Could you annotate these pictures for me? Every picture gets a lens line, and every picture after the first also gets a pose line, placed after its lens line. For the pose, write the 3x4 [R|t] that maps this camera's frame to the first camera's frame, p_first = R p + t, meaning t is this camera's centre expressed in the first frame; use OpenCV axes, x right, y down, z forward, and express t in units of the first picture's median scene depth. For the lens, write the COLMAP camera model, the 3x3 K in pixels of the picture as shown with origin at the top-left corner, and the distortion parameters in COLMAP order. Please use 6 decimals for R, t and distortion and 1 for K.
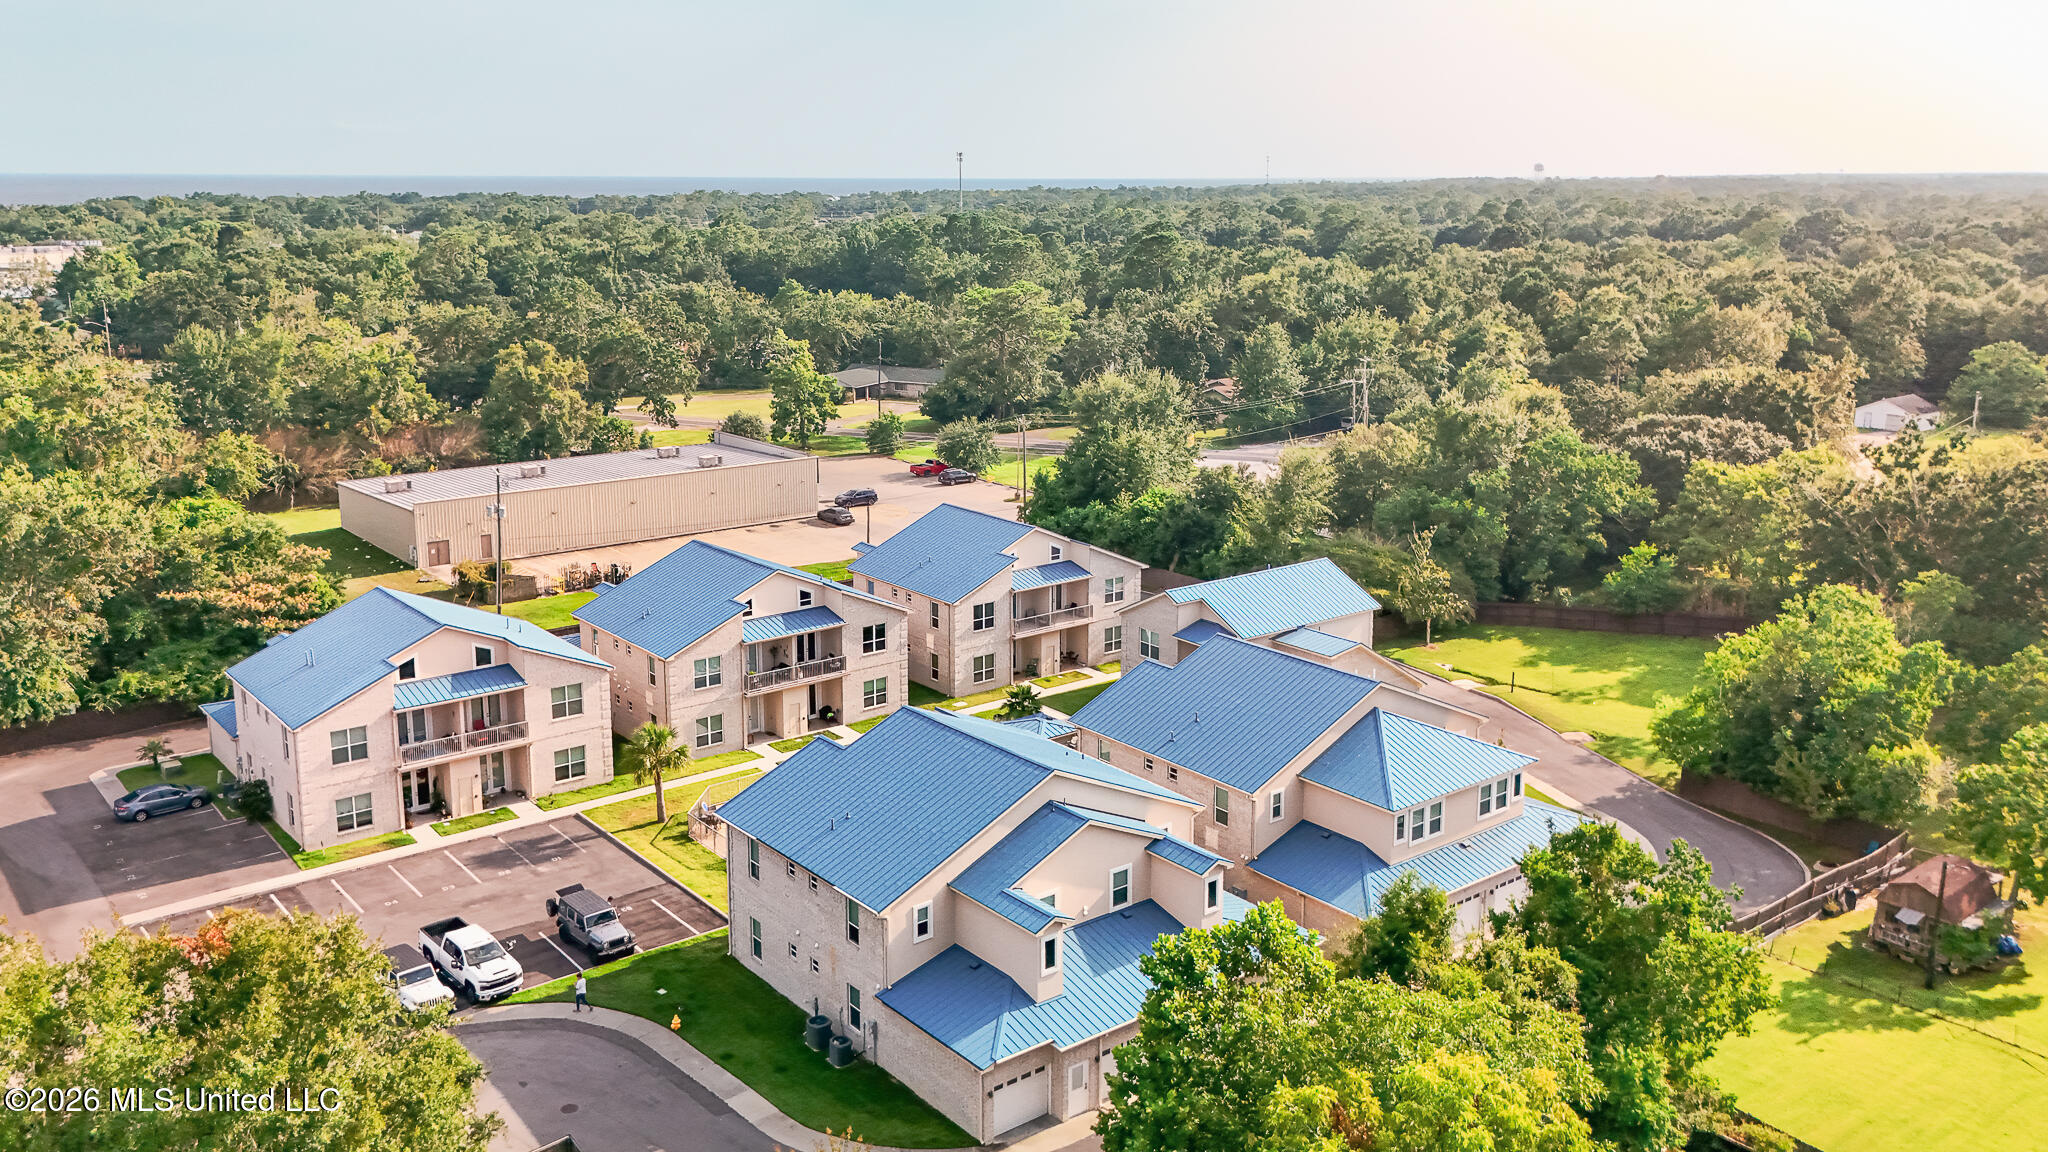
lens RADIAL K [[1656.0, 0, 1021.9], [0, 1656.0, 497.3], [0, 0, 1]] dist [0.094858, -0.129215]
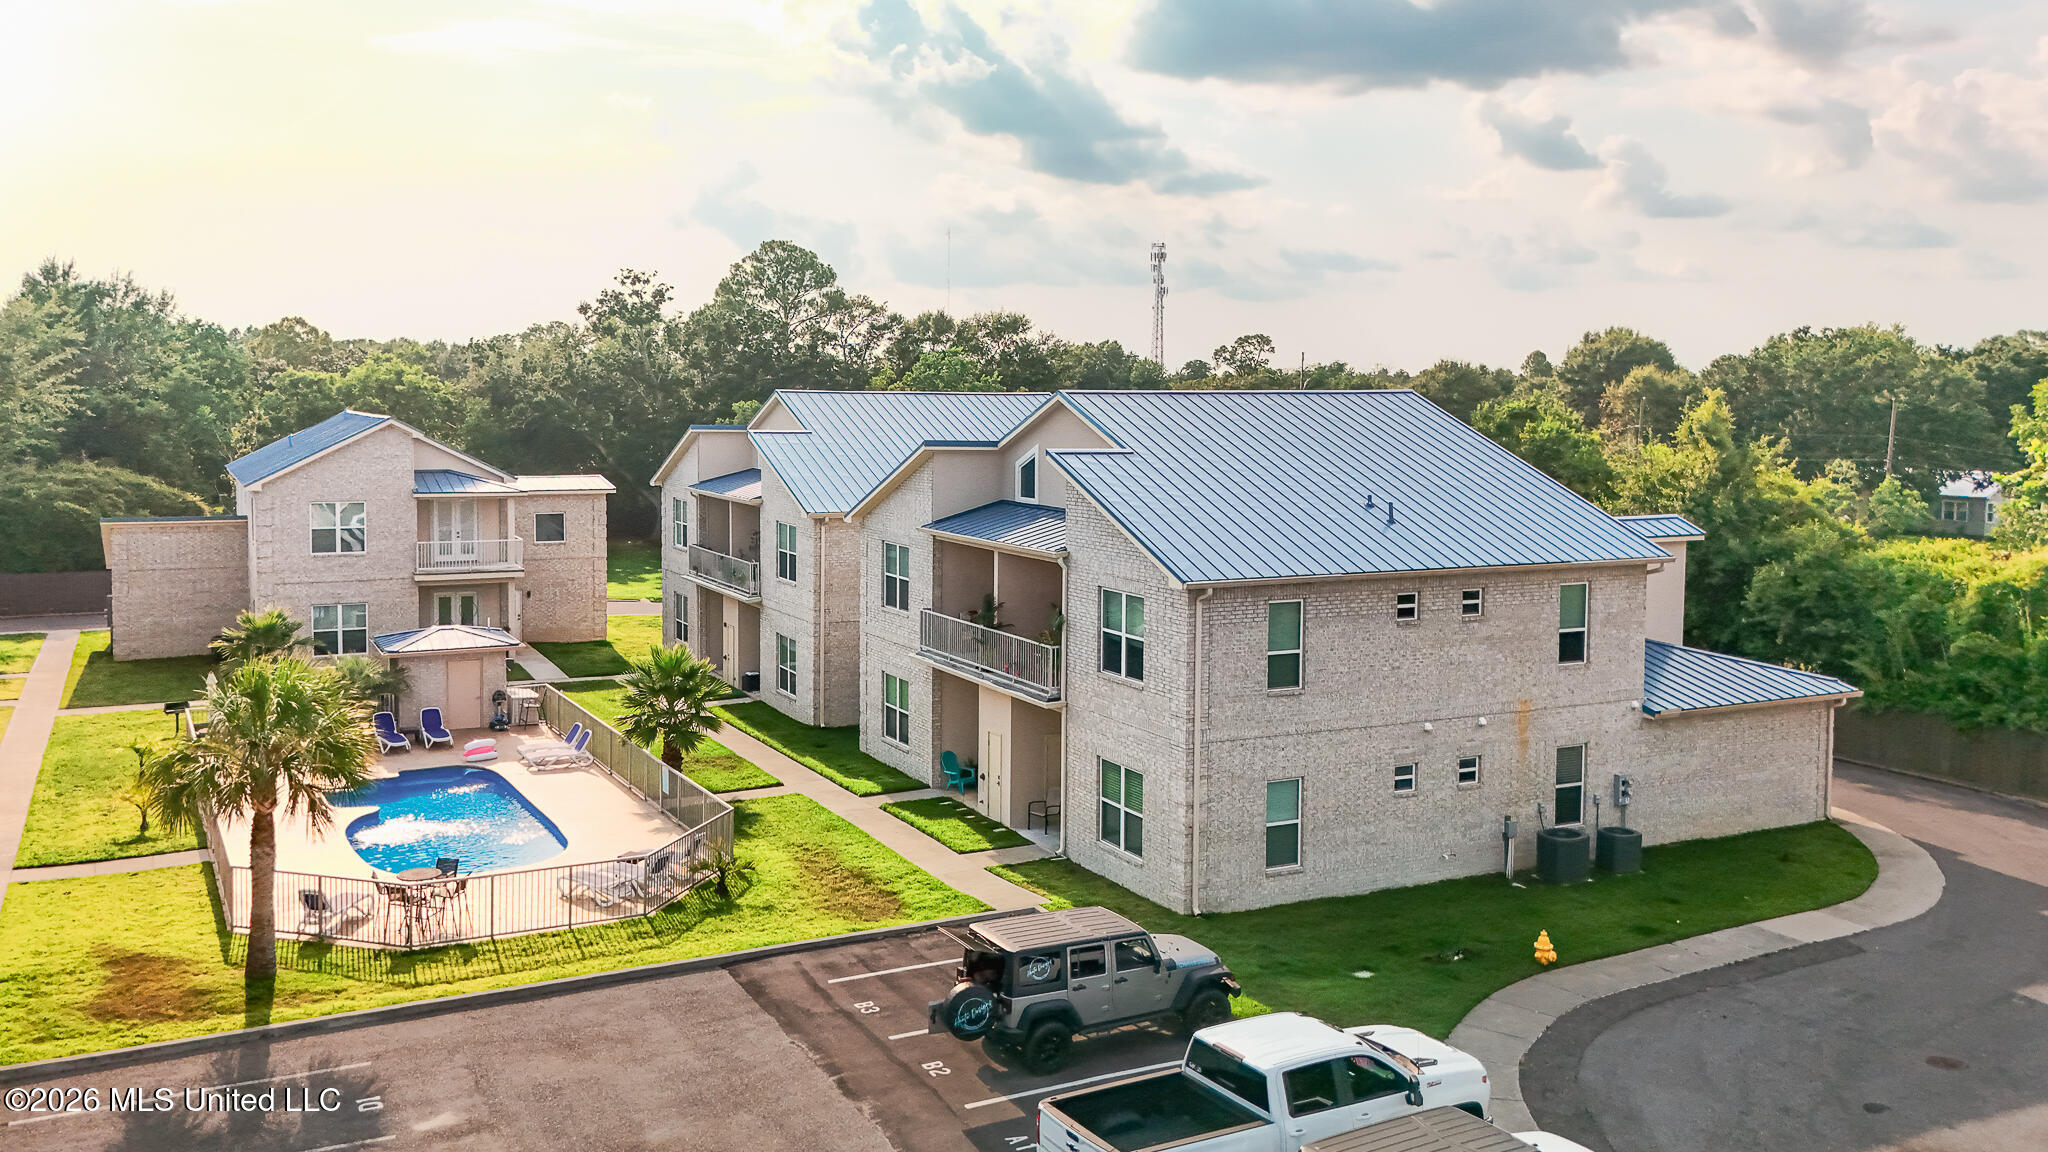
lens RADIAL K [[1656.0, 0, 1021.9], [0, 1656.0, 497.3], [0, 0, 1]] dist [0.094858, -0.129215]
pose [[0.175449, -0.059003, 0.982719, -0.531503], [0.170018, 0.985020, 0.028787, 0.127132], [-0.969697, 0.162029, 0.182853, 0.827883]]
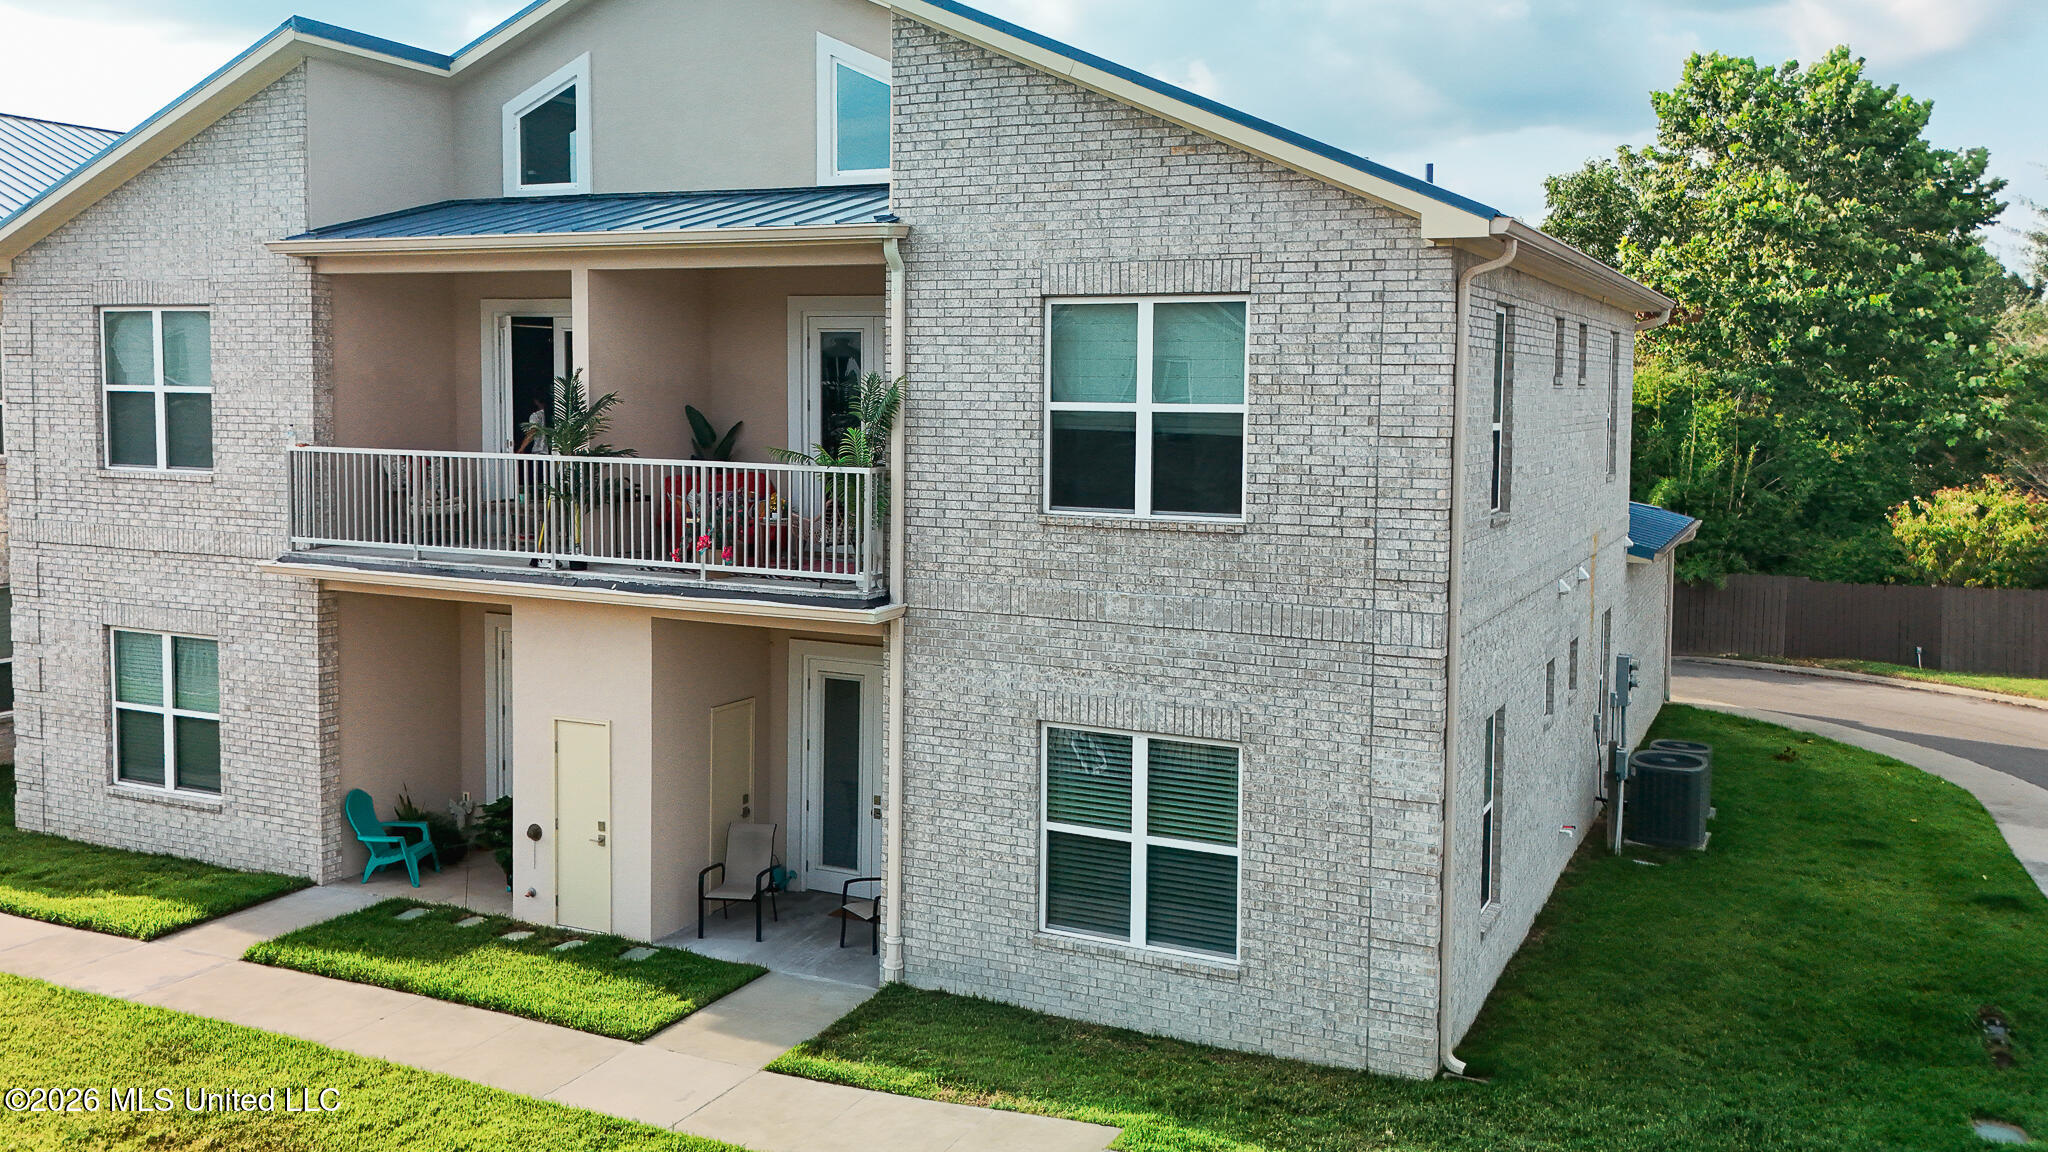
lens RADIAL K [[1722.4, 0, 987.0], [0, 1722.4, 488.5], [0, 0, 1]] dist [0.182049, -0.299702]
pose [[-0.424018, -0.057669, 0.903816, -0.276742], [0.158823, 0.977770, 0.136898, 0.158691], [-0.891619, 0.201594, -0.405433, 0.966590]]
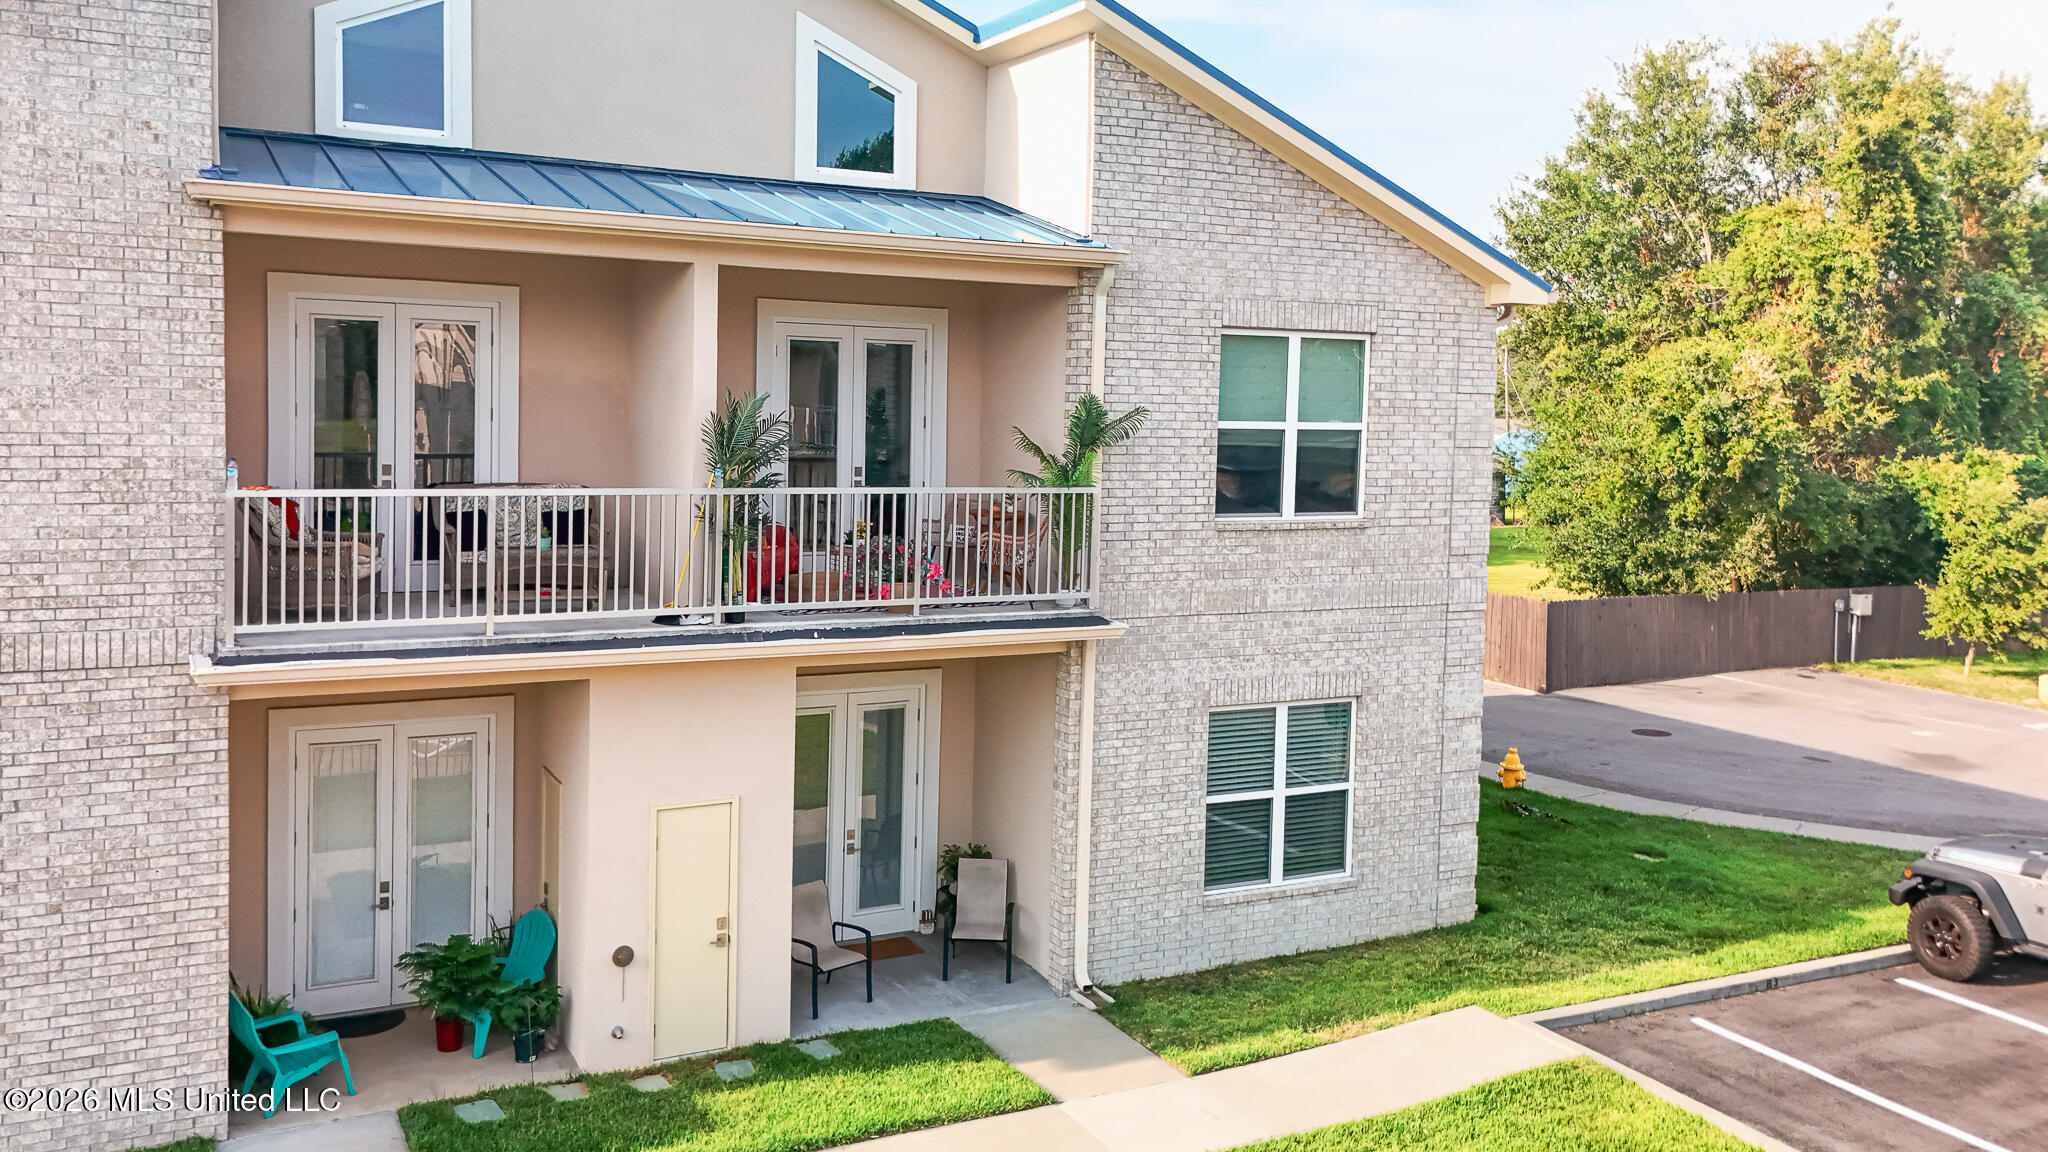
lens RADIAL K [[1722.4, 0, 987.0], [0, 1722.4, 488.5], [0, 0, 1]] dist [0.182049, -0.299702]
pose [[-0.983606, -0.033920, 0.177115, -0.131869], [0.009707, 0.970769, 0.239821, 0.135499], [-0.180072, 0.237608, -0.954524, 1.080423]]
